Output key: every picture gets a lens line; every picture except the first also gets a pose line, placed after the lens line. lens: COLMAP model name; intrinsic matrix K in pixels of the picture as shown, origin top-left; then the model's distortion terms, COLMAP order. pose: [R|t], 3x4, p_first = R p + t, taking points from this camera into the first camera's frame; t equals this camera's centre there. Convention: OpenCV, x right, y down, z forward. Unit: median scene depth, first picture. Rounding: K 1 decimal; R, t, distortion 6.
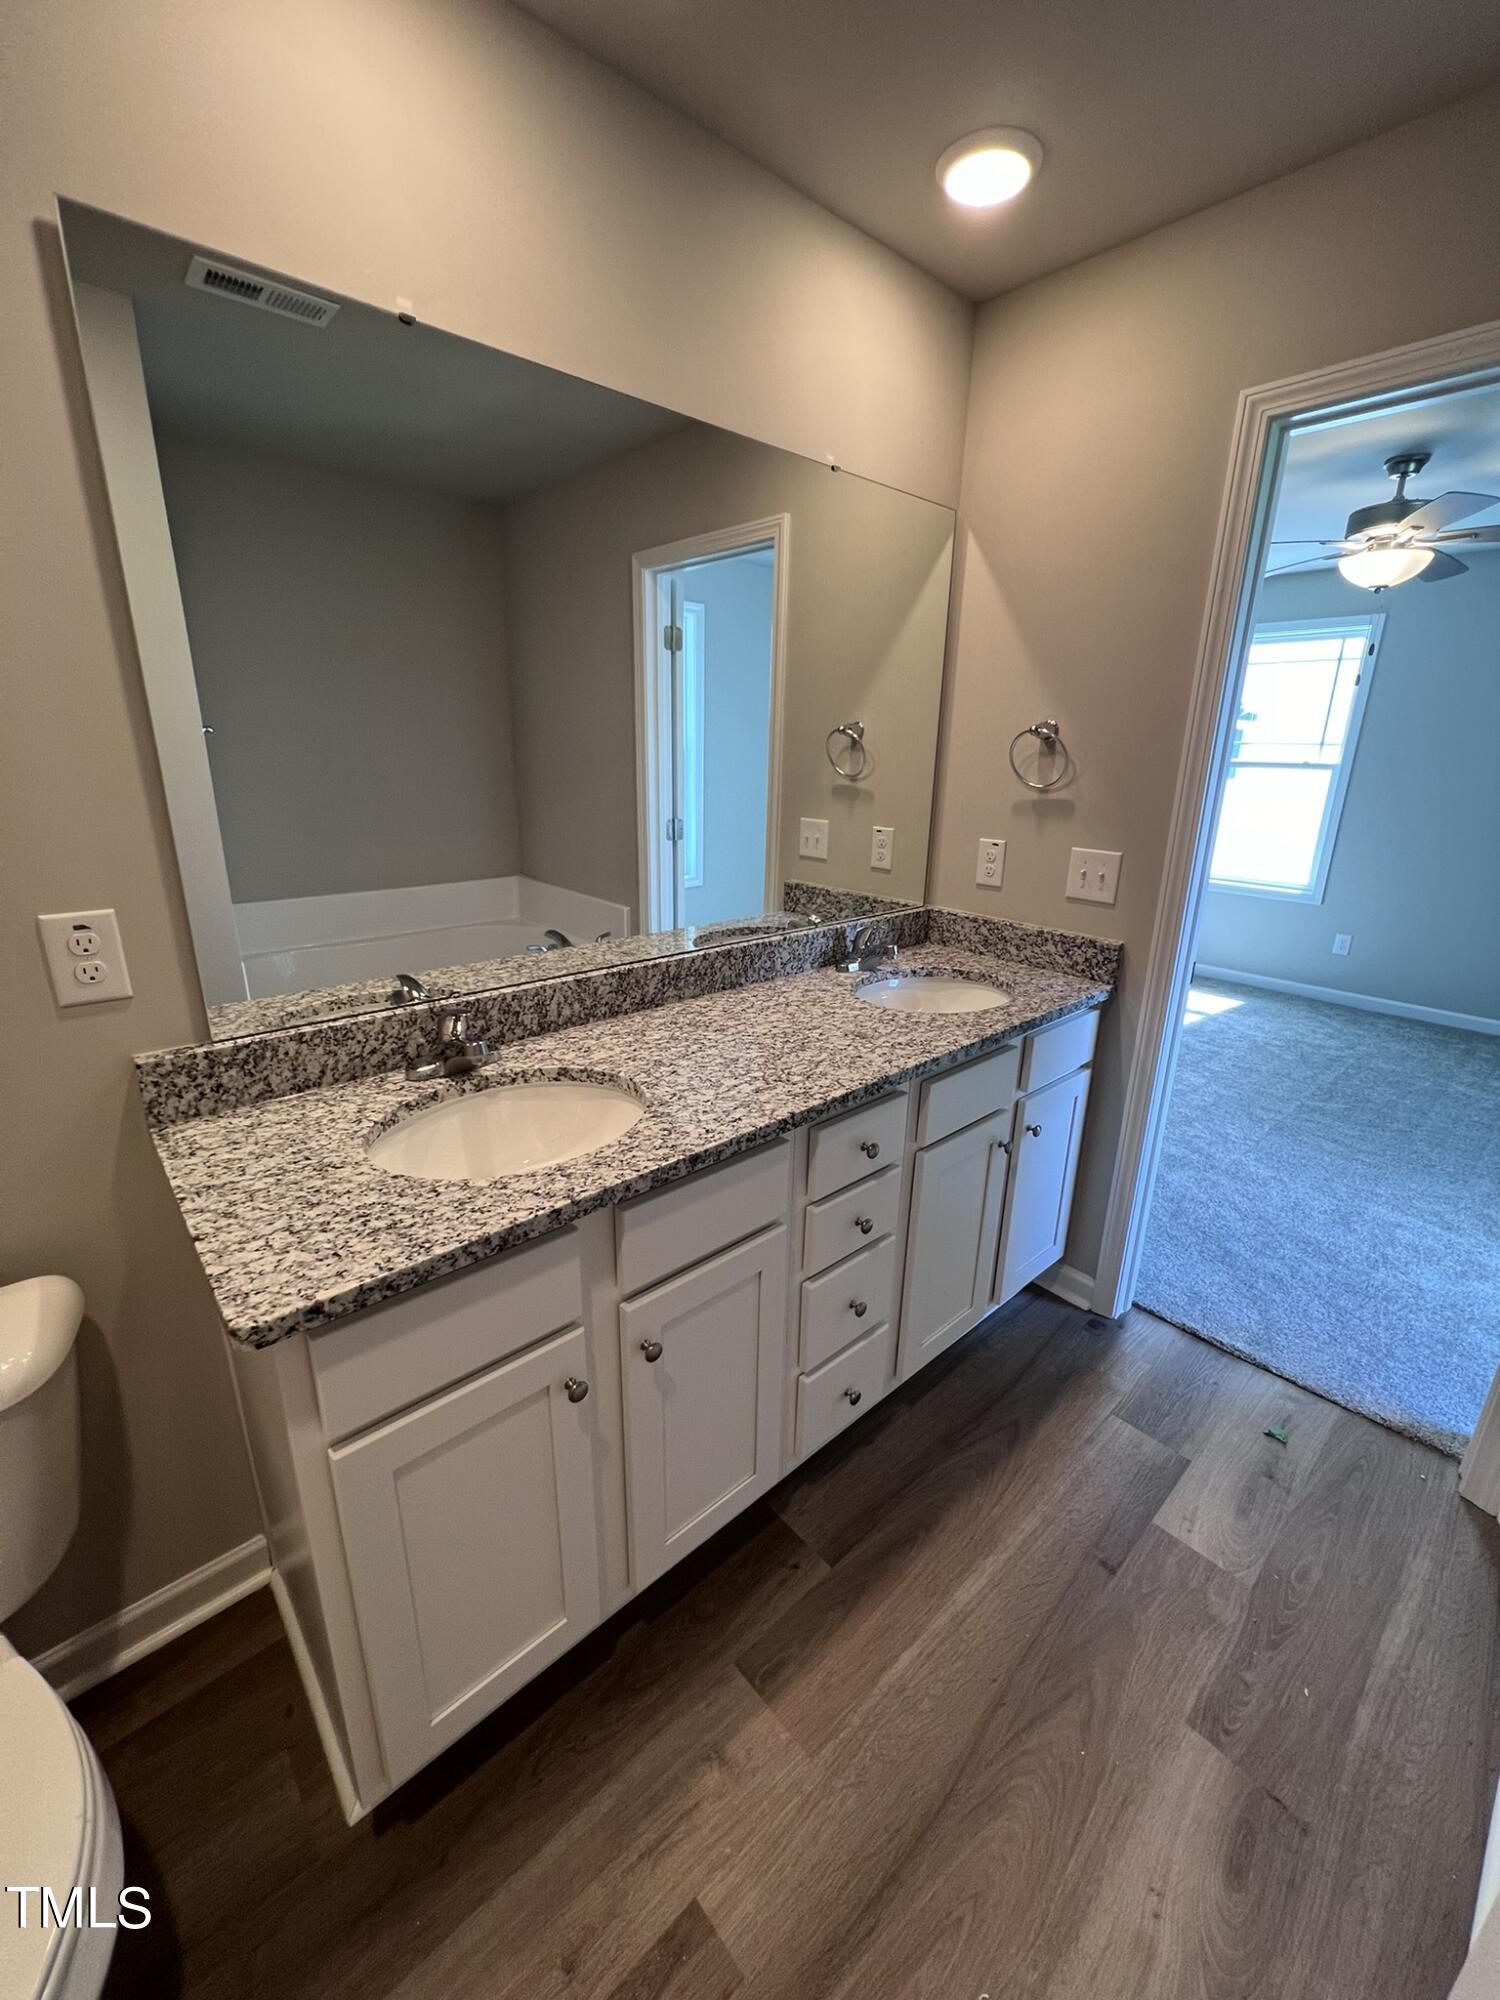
lens RADIAL K [[798.2, 0, 750.0], [0, 798.2, 1000.0], [0, 0, 1]] dist [-0.000565, 0.000210]
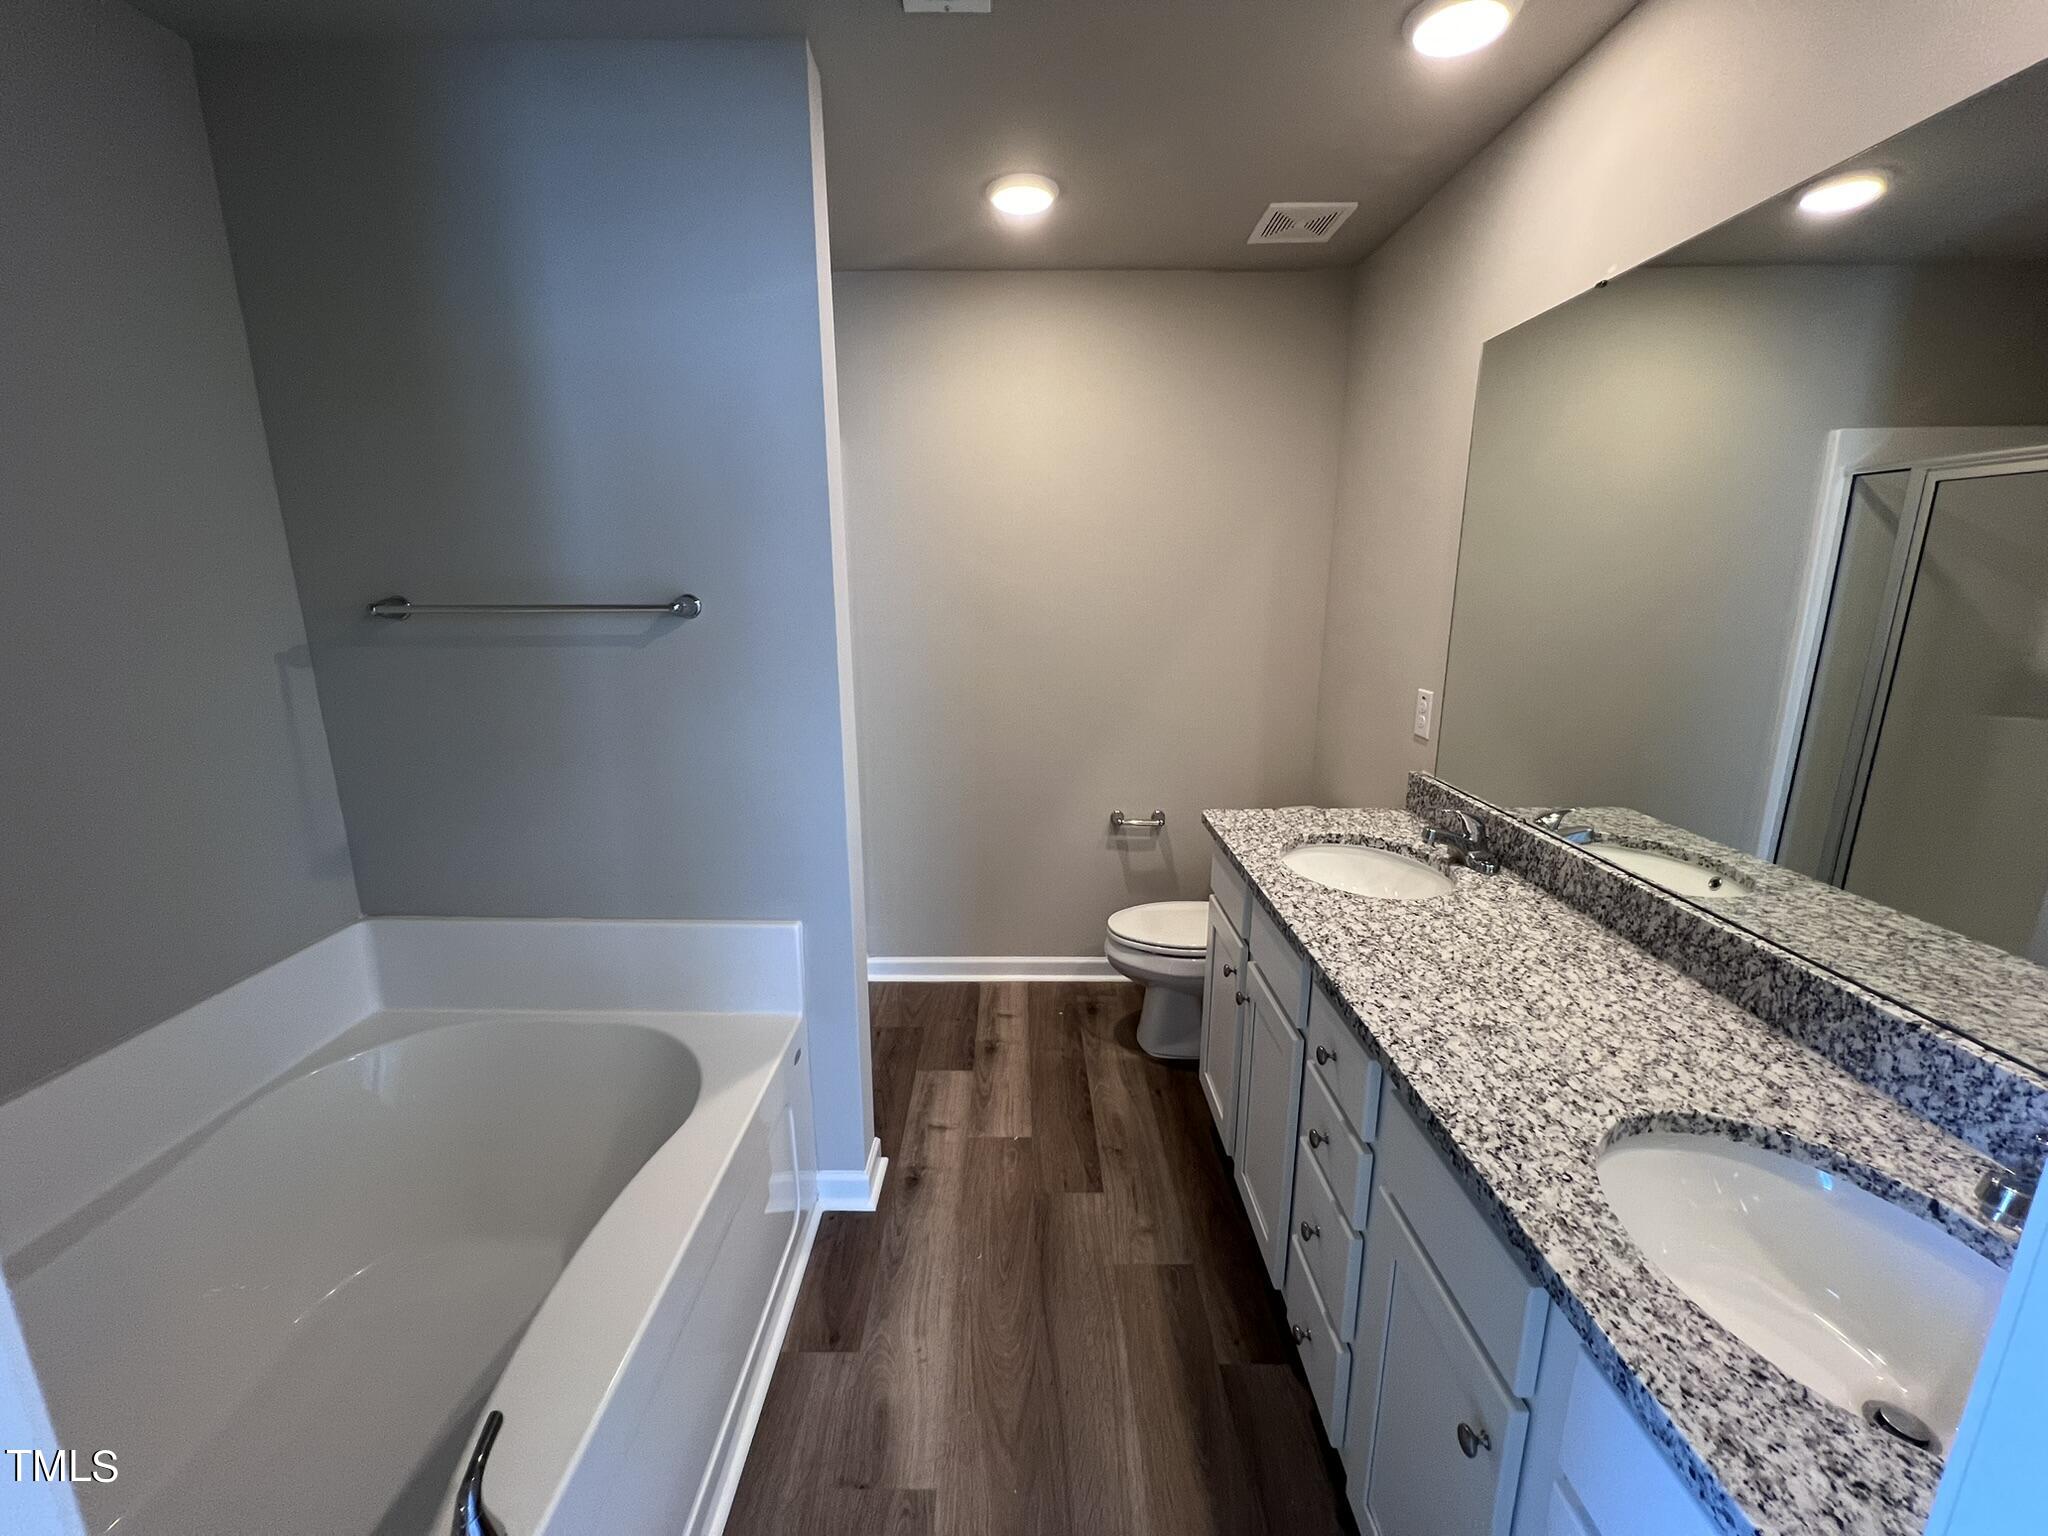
lens RADIAL K [[817.4, 0, 1024.0], [0, 817.4, 768.0], [0, 0, 1]] dist [-0.000565, 0.000210]
pose [[-0.664888, 0.154483, -0.730793, 0.960675], [-0.234750, 0.885587, 0.400785, -0.374120], [0.709095, 0.438031, -0.552551, 1.080599]]
